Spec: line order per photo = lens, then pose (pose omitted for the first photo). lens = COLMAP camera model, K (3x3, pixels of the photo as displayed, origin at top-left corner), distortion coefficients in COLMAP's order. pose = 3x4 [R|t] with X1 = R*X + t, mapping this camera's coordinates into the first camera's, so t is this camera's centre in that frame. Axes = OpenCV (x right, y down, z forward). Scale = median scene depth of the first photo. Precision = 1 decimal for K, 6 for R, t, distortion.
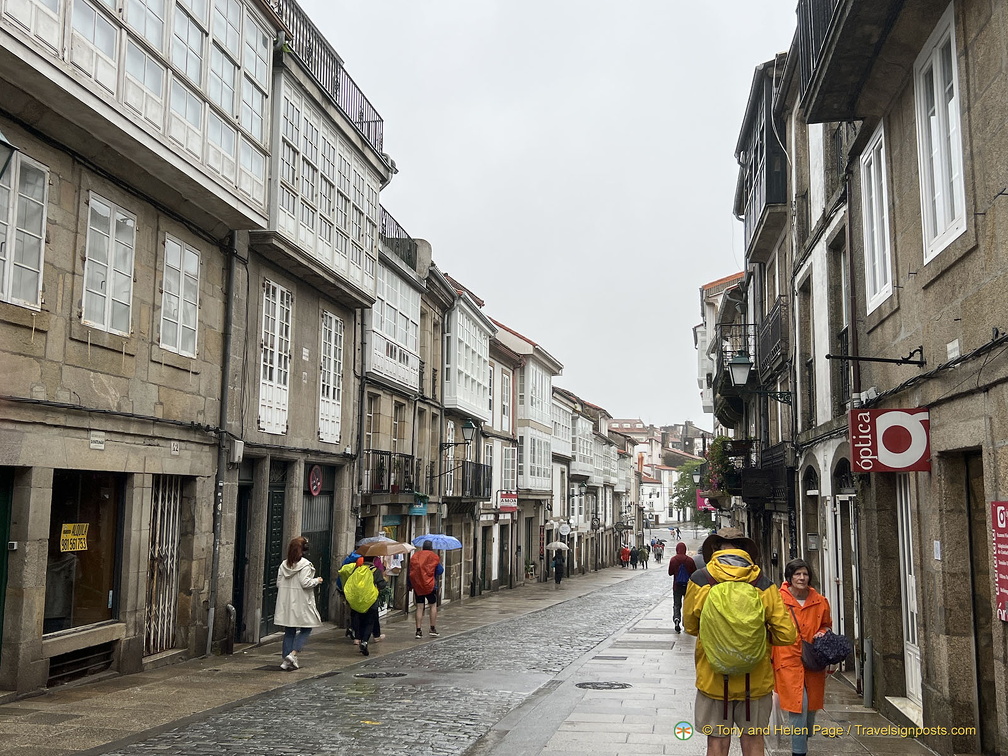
lens RADIAL K [[986.9, 0, 506.0], [0, 986.9, 390.6], [0, 0, 1]] dist [0.158611, -0.403293]
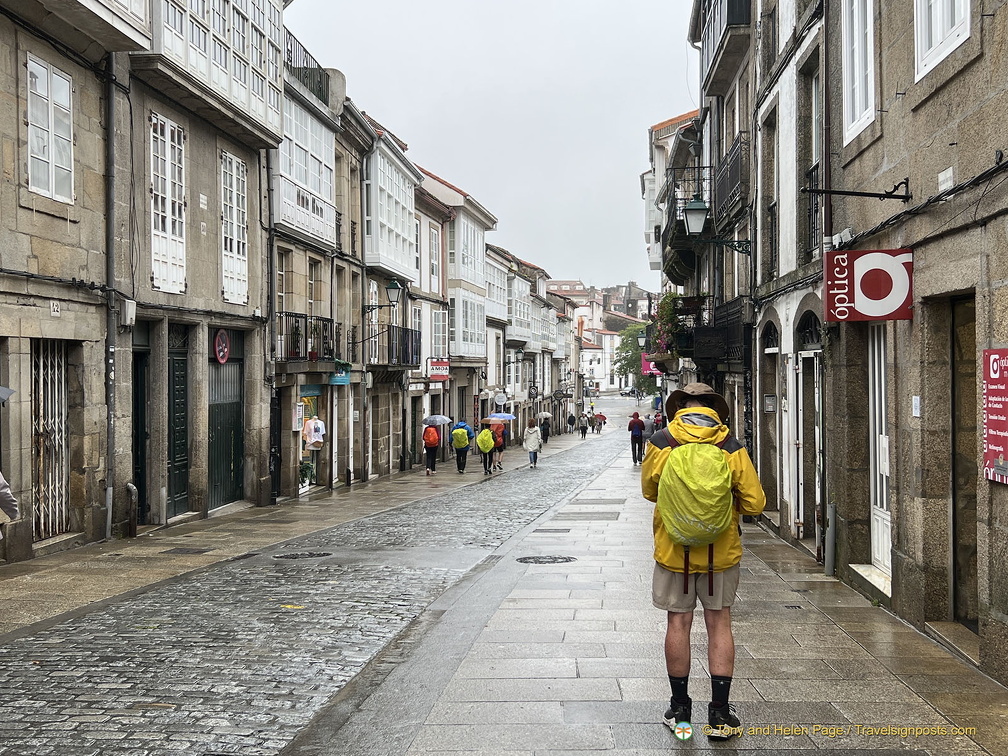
lens RADIAL K [[1068.9, 0, 500.2], [0, 1068.9, 395.1], [0, 0, 1]] dist [0.151493, -0.407421]
pose [[0.998098, -0.016239, 0.059467, -0.001314], [0.008138, 0.990947, 0.134004, 0.006760], [-0.061105, -0.133265, 0.989195, 0.025122]]
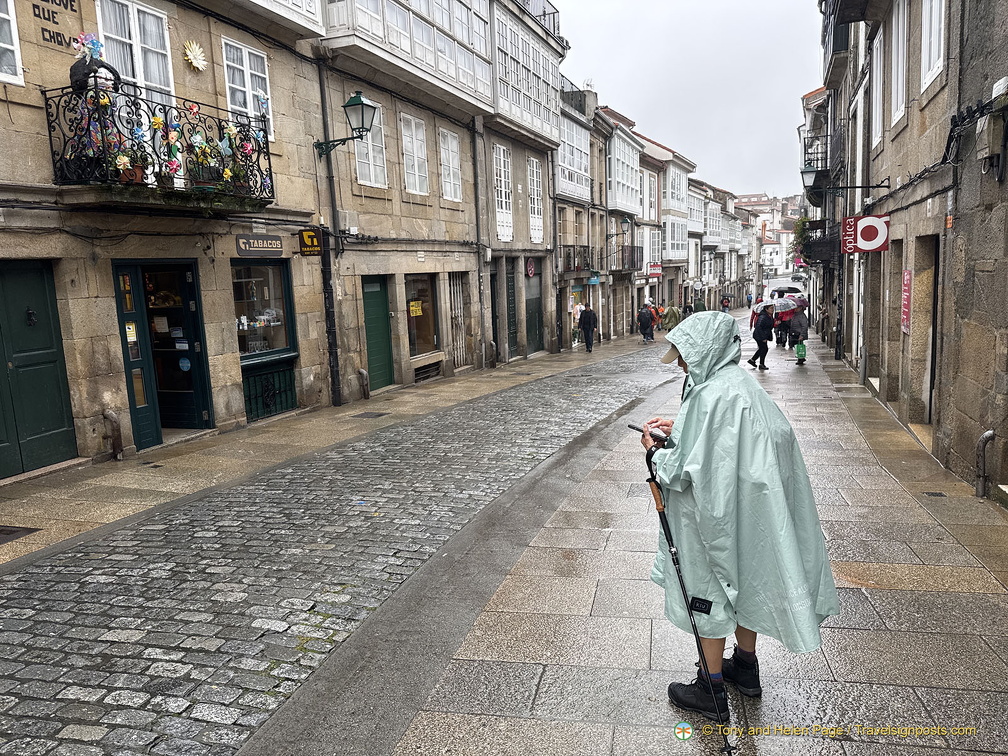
lens RADIAL K [[719.8, 0, 504.0], [0, 719.8, 378.0], [0, 0, 1]] dist [0.108287, -0.091042]
pose [[0.977056, -0.022674, -0.211774, 0.014554], [0.076653, 0.965124, 0.250321, -0.036978], [0.198712, -0.260810, 0.944718, -0.195023]]
